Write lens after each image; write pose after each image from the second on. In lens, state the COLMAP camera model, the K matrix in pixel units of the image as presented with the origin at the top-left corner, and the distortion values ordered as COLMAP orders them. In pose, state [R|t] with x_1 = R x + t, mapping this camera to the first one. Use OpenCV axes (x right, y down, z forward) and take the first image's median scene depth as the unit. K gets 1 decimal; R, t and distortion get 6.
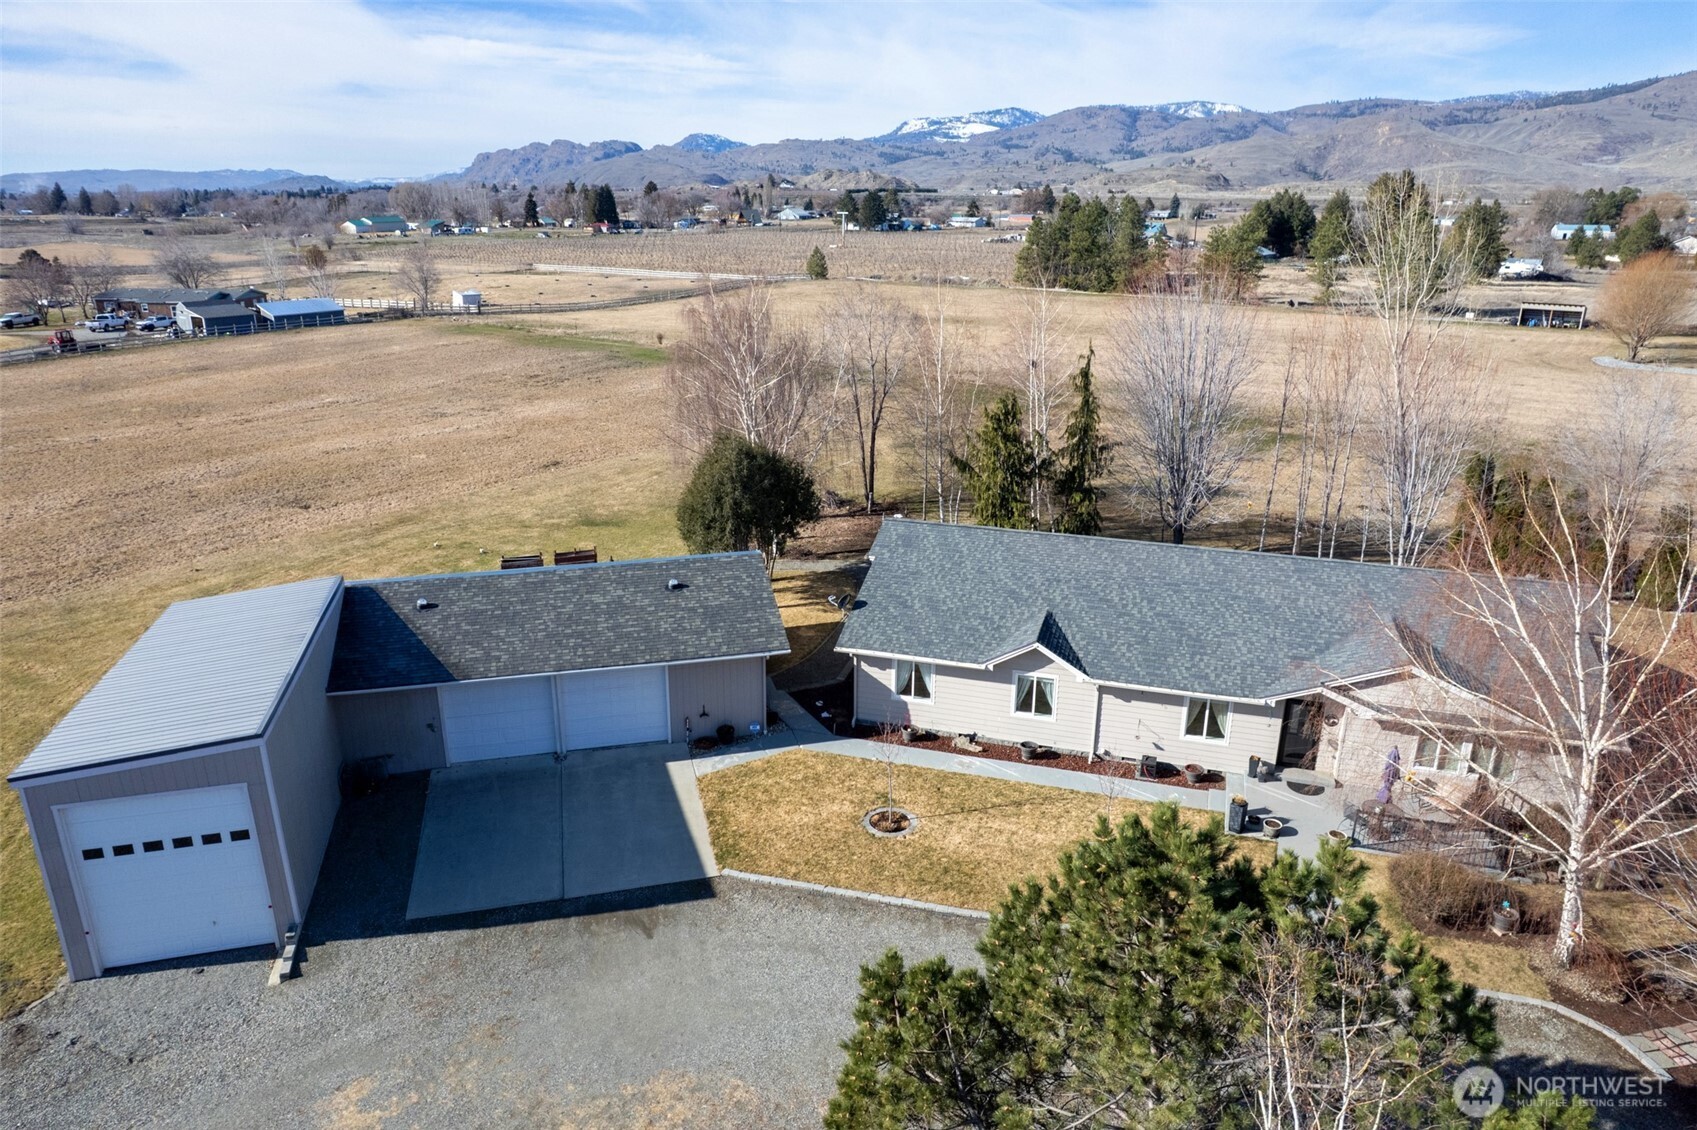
lens RADIAL K [[1125.1, 0, 845.0], [0, 1125.1, 549.9], [0, 0, 1]] dist [-0.085199, 0.079973]
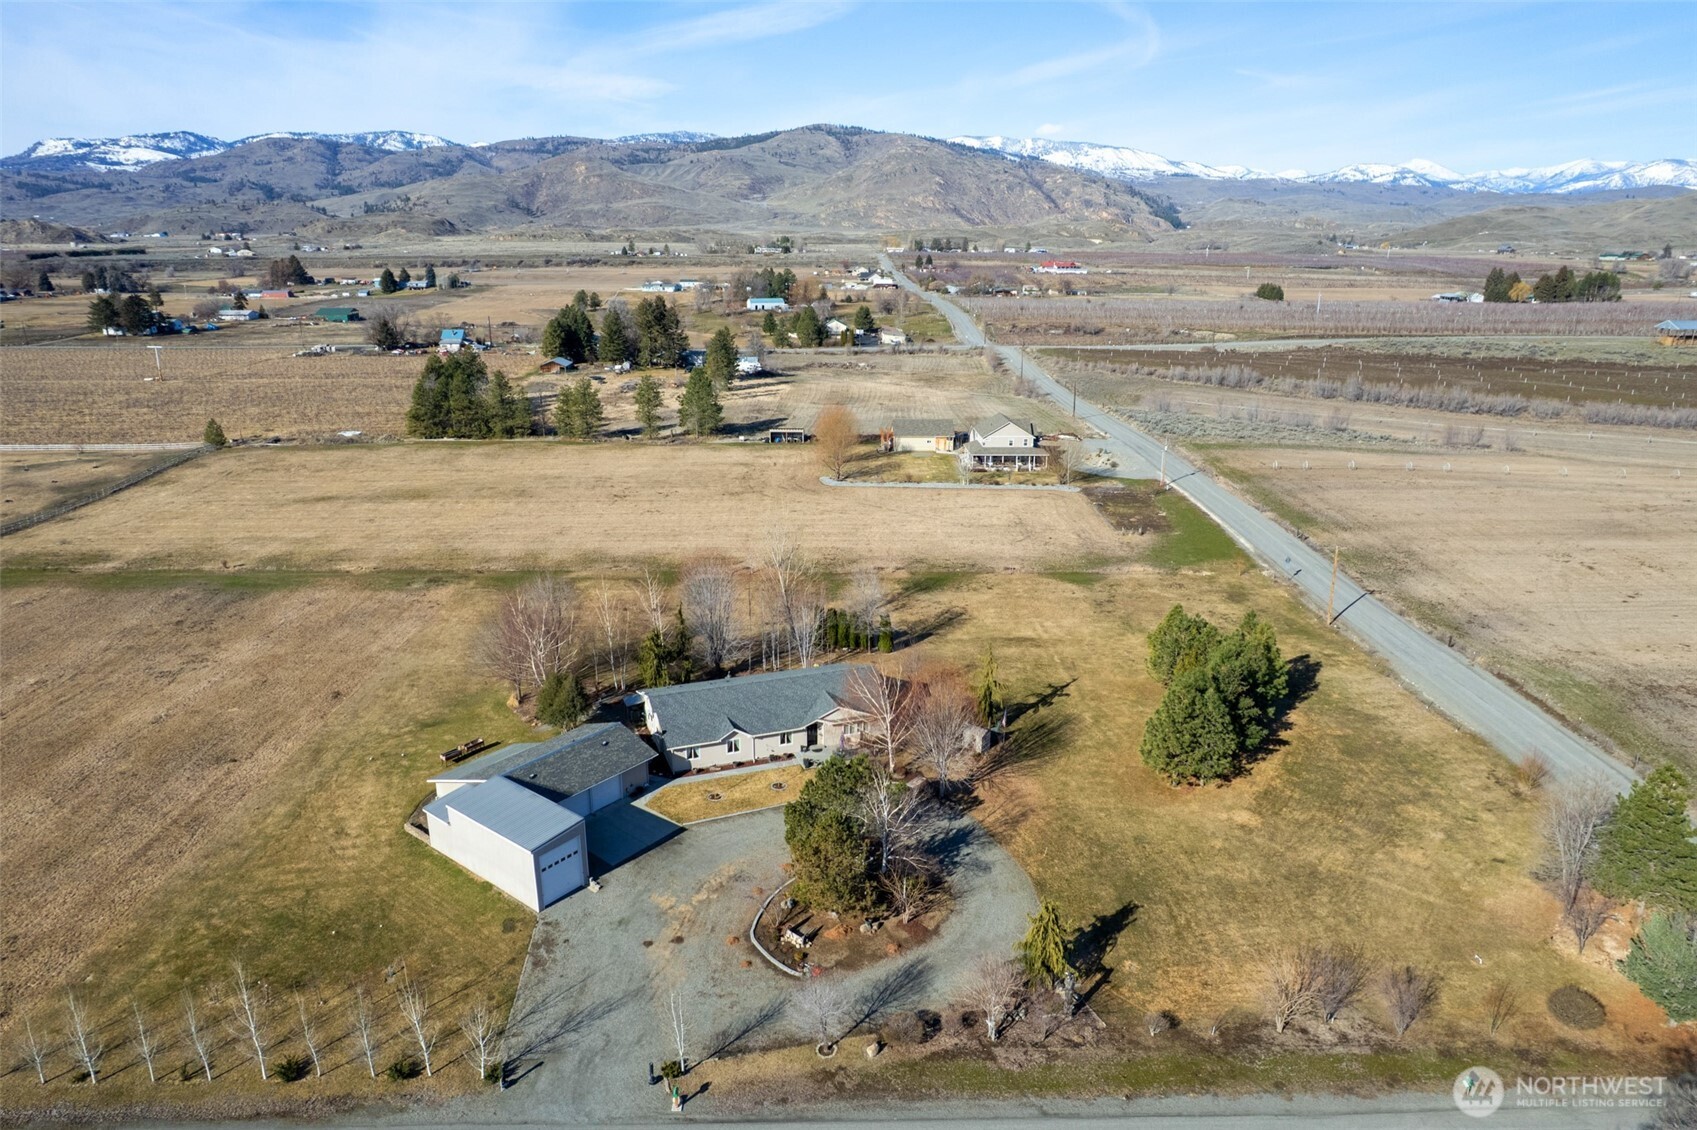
lens RADIAL K [[1125.1, 0, 845.0], [0, 1125.1, 549.9], [0, 0, 1]] dist [-0.085199, 0.079973]
pose [[0.791789, -0.179633, 0.583783, -0.210943], [0.190412, 0.980739, 0.043521, -0.077351], [-0.580357, 0.076700, 0.810742, -0.278633]]
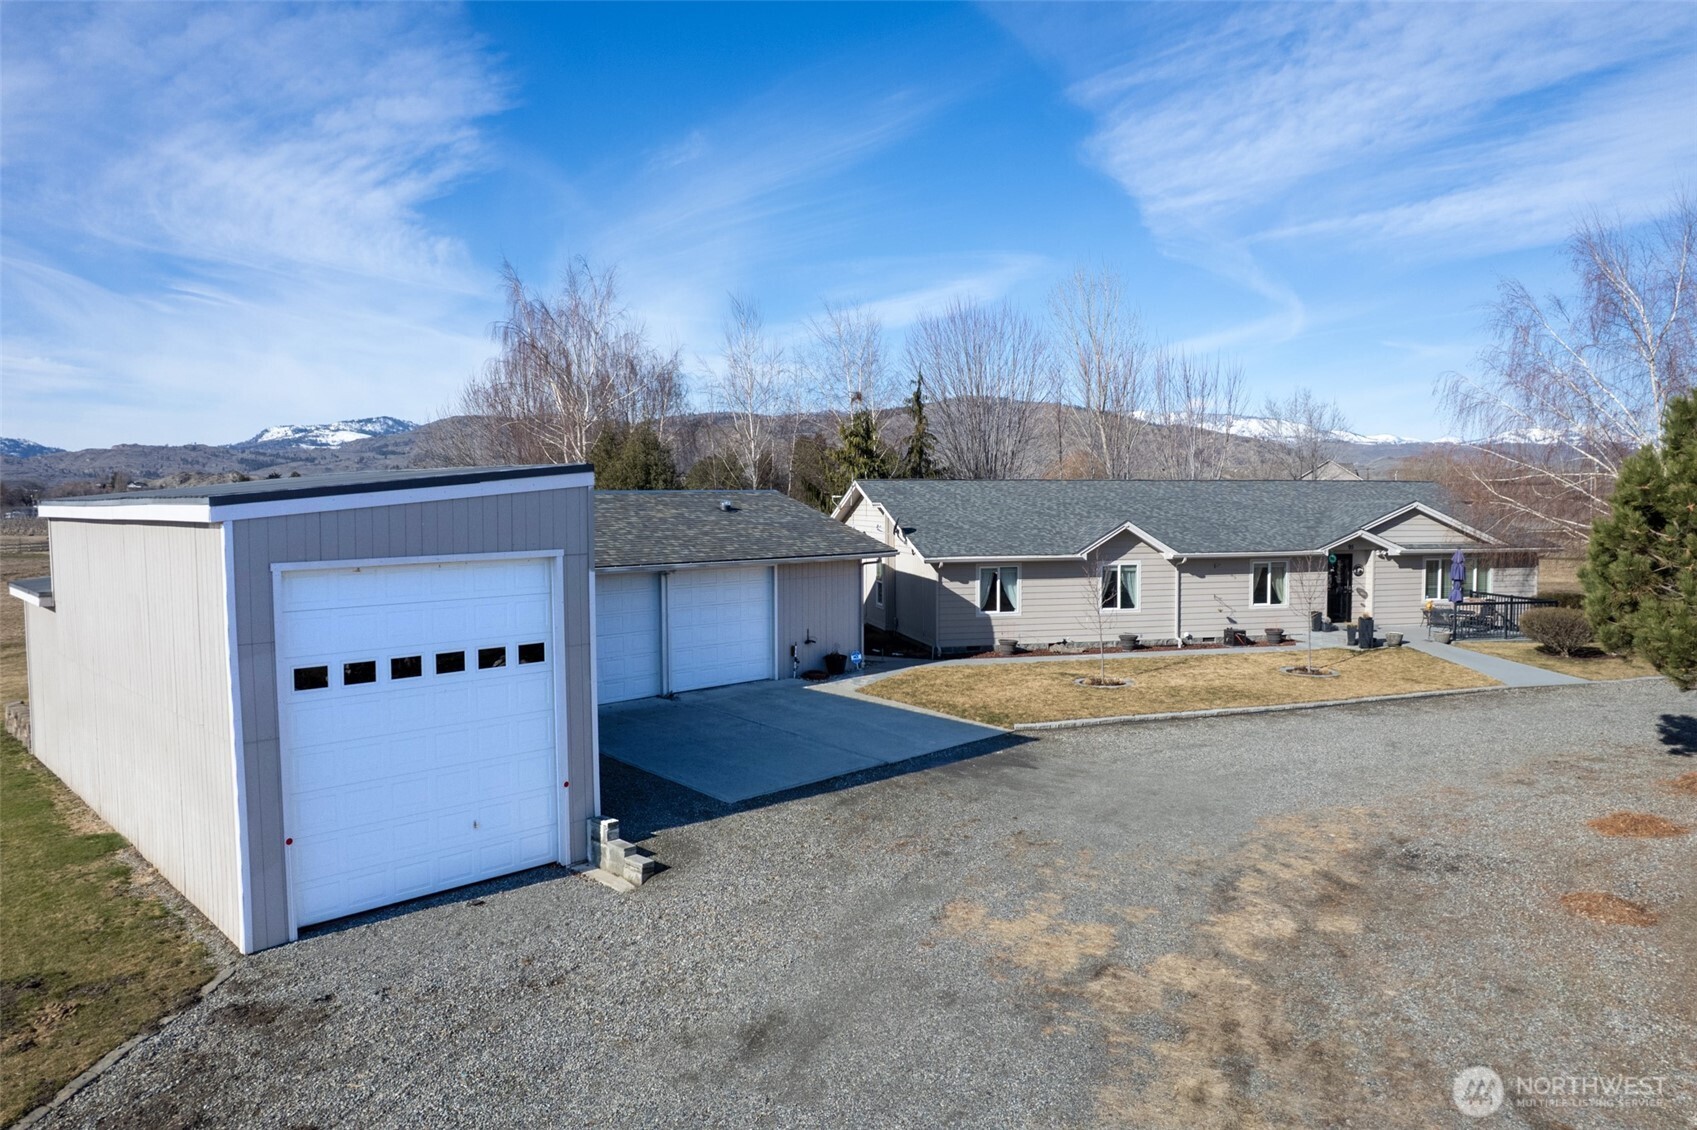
lens RADIAL K [[1125.1, 0, 845.0], [0, 1125.1, 549.9], [0, 0, 1]] dist [-0.085199, 0.079973]
pose [[0.861211, -0.030828, 0.507312, -0.088510], [0.162680, 0.962366, -0.217684, 0.045556], [-0.481509, 0.270002, 0.833815, 0.049007]]
